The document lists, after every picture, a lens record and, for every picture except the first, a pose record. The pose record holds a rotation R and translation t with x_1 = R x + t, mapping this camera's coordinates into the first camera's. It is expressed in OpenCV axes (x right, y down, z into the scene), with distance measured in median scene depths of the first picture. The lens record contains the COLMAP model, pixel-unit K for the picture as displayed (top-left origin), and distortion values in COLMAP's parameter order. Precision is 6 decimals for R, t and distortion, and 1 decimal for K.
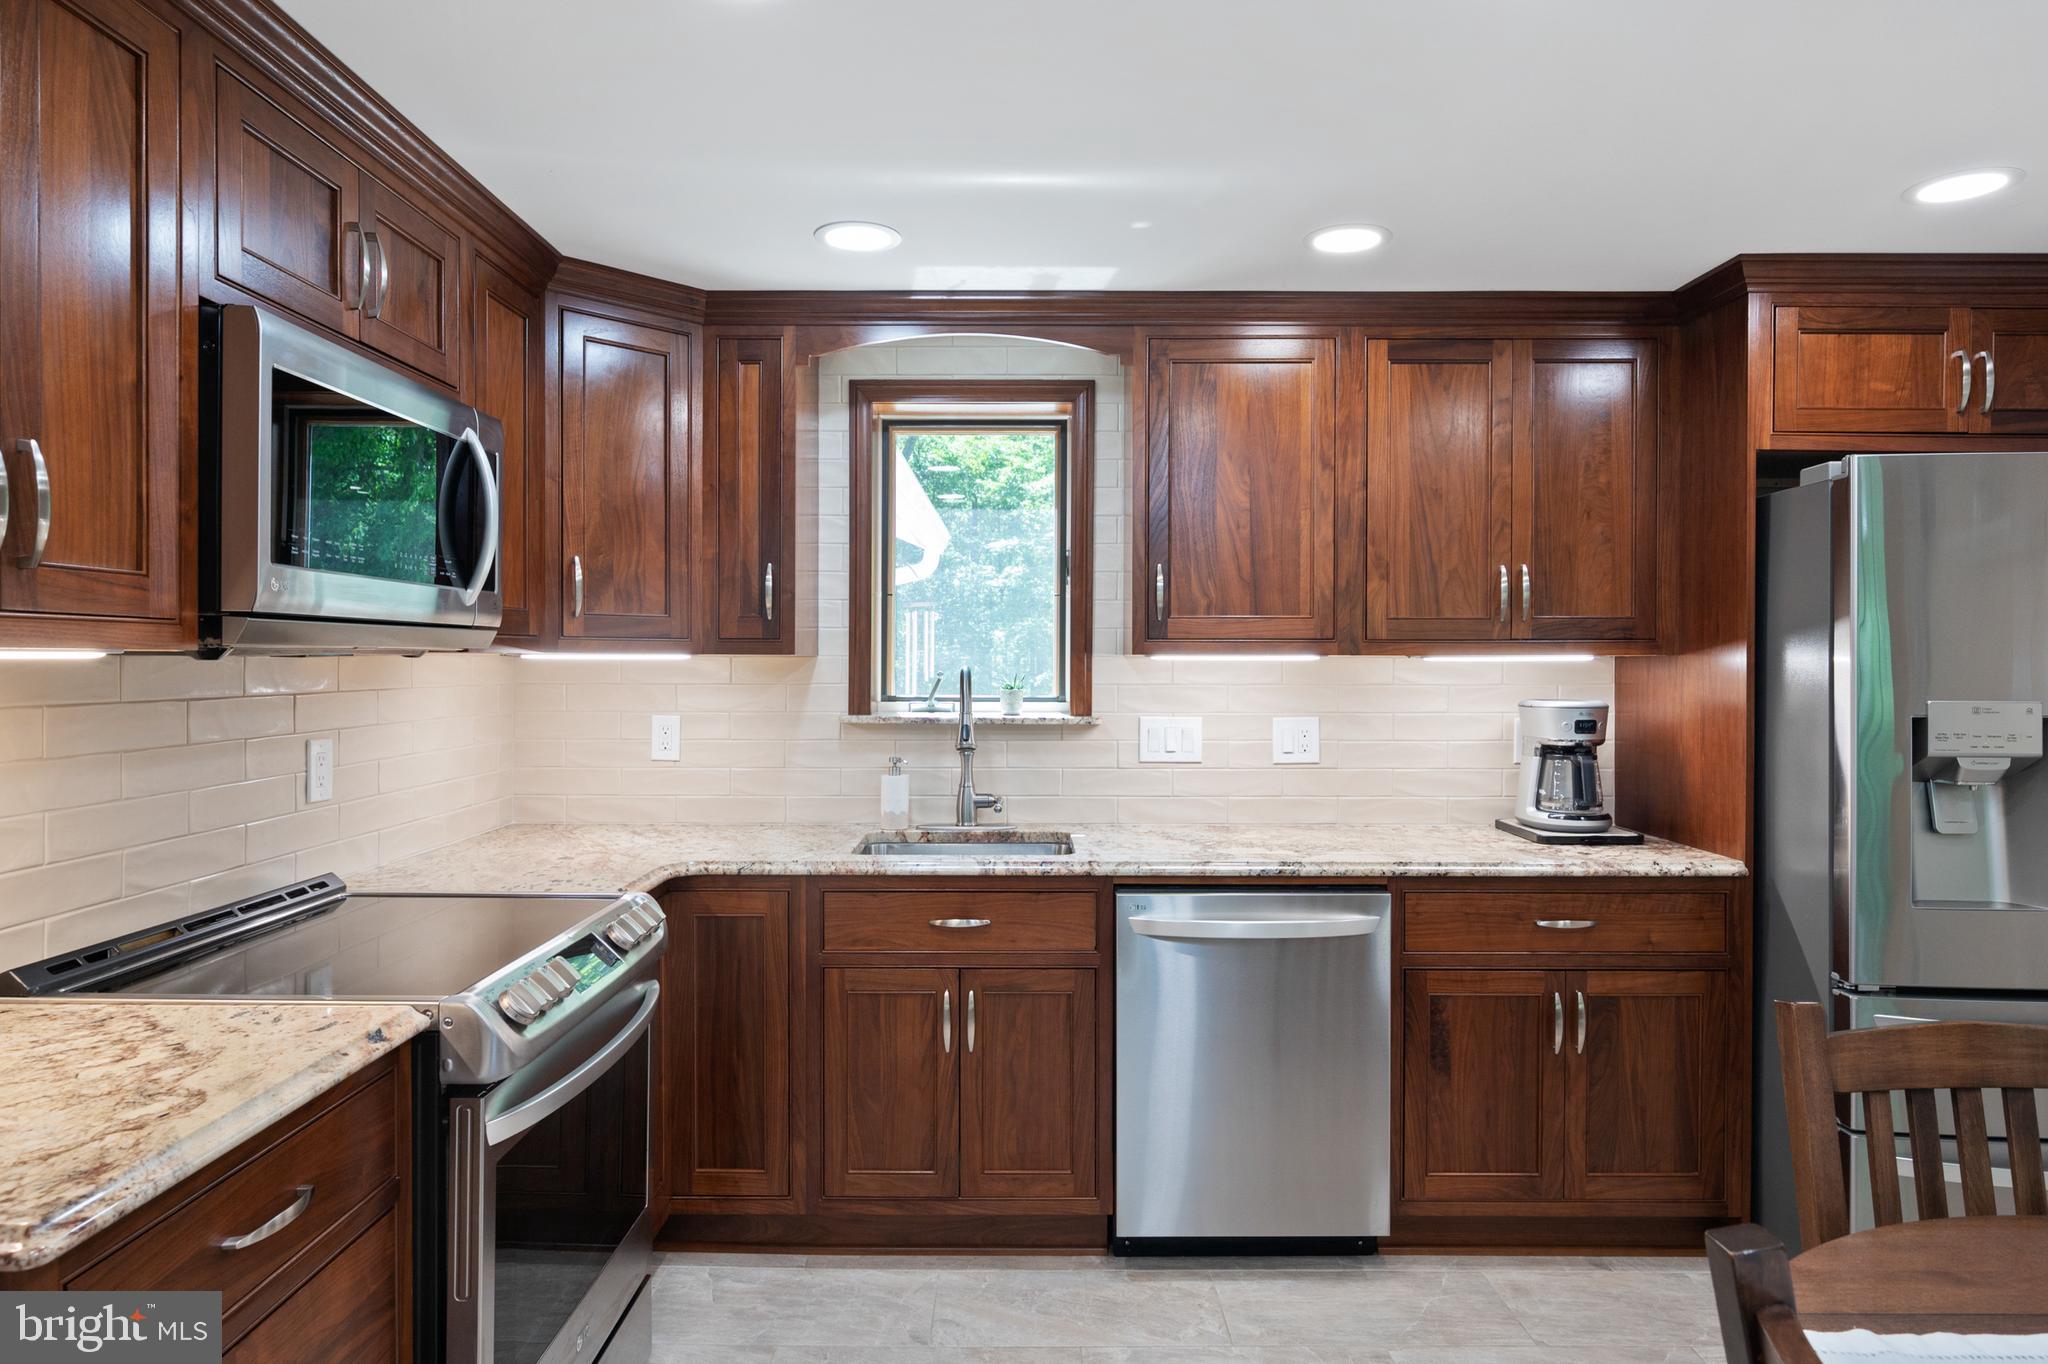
lens RADIAL K [[1258.7, 0, 1024.0], [0, 1258.7, 682.0], [0, 0, 1]] dist [0.071450, 0.000855]
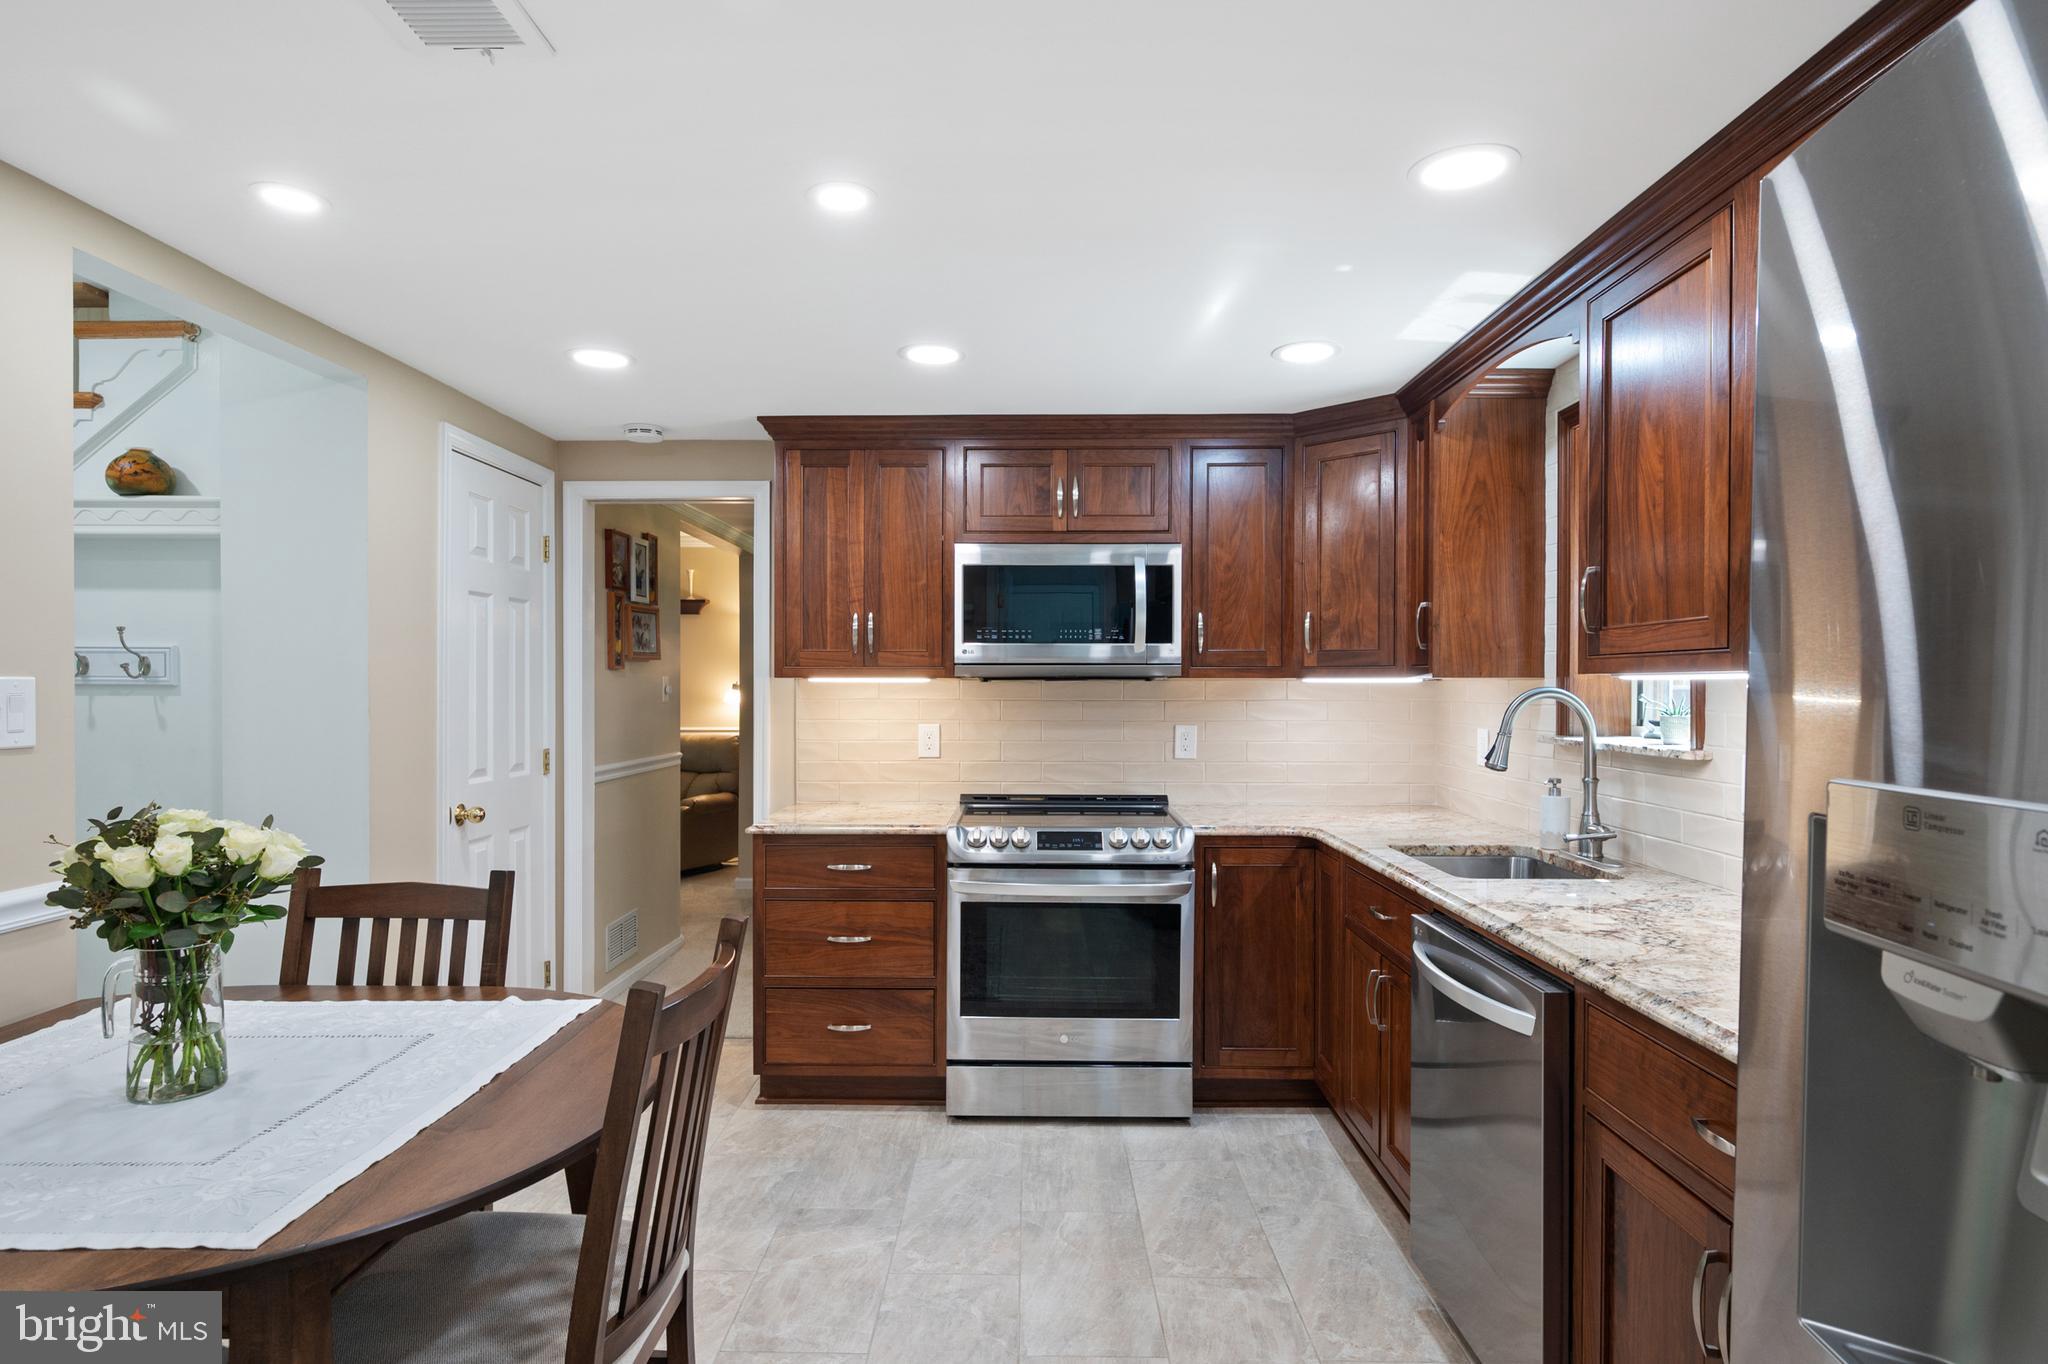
lens RADIAL K [[1090.1, 0, 1024.0], [0, 1090.1, 682.0], [0, 0, 1]] dist [-0.000230, -0.000181]
pose [[-0.012355, -0.003329, -0.999918, 0.883415], [-0.017442, 0.999843, -0.003113, -0.007882], [0.999772, 0.017402, -0.012411, 0.664663]]
